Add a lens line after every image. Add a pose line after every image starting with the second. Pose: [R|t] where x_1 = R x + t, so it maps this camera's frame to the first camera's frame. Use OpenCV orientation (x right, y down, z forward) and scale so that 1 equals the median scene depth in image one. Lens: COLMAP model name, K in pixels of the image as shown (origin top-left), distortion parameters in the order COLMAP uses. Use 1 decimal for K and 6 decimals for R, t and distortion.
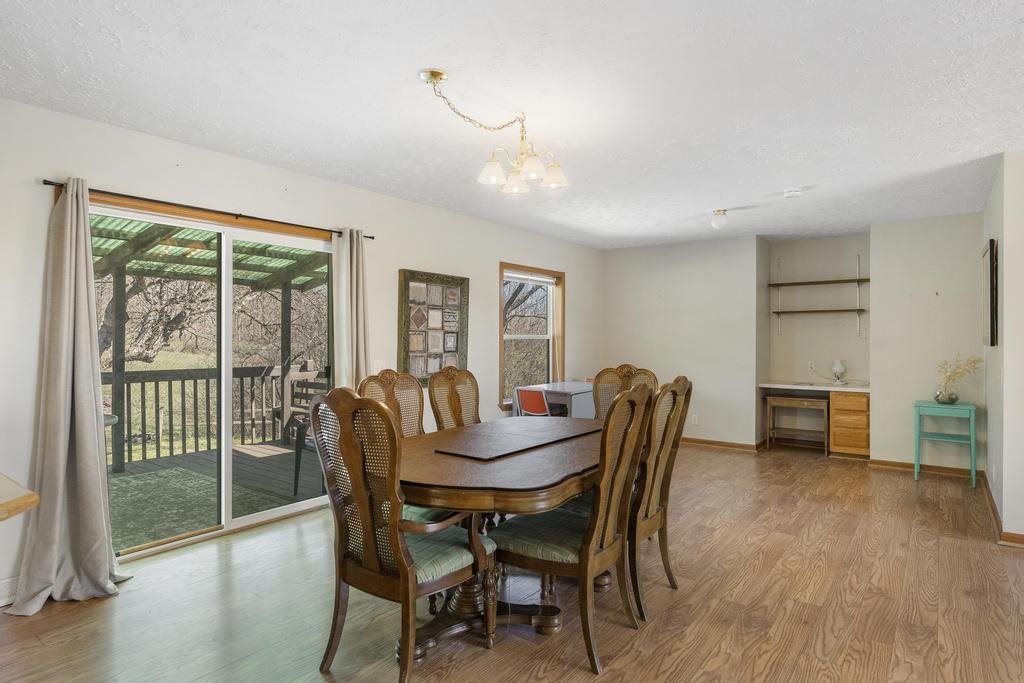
lens RADIAL K [[573.9, 0, 511.0], [0, 573.9, 340.6], [0, 0, 1]] dist [0.003498, -0.002784]
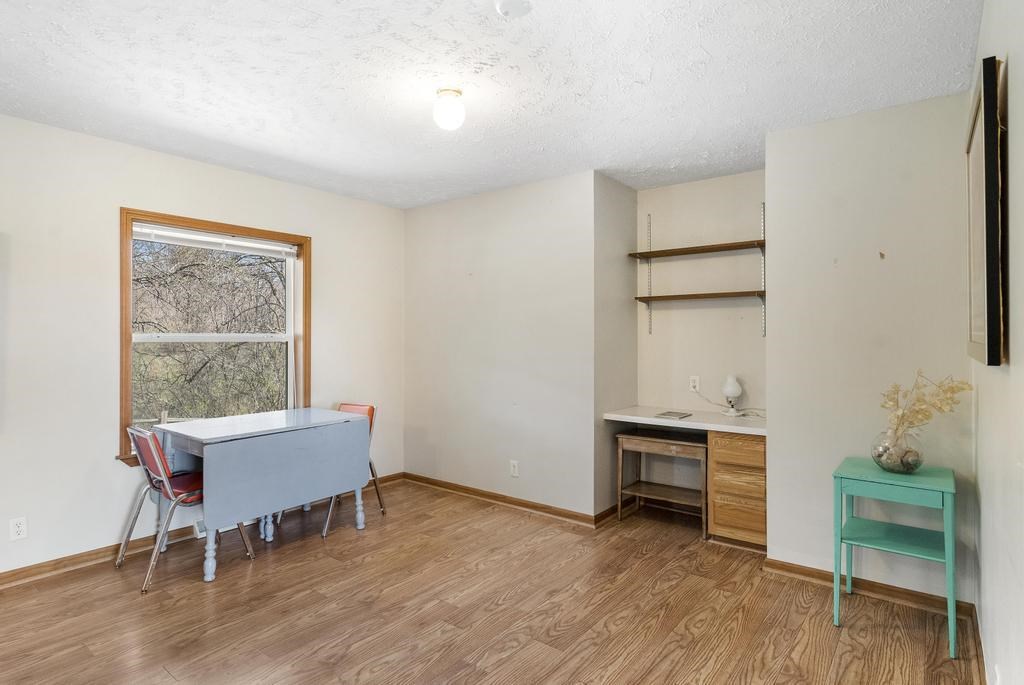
lens RADIAL K [[540.8, 0, 511.8], [0, 540.8, 337.3], [0, 0, 1]] dist [-0.009940, 0.001998]
pose [[0.999687, 0.000455, -0.025029, 0.365848], [-0.000587, 0.999986, -0.005279, -0.003688], [0.025026, 0.005292, 0.999673, 0.440310]]
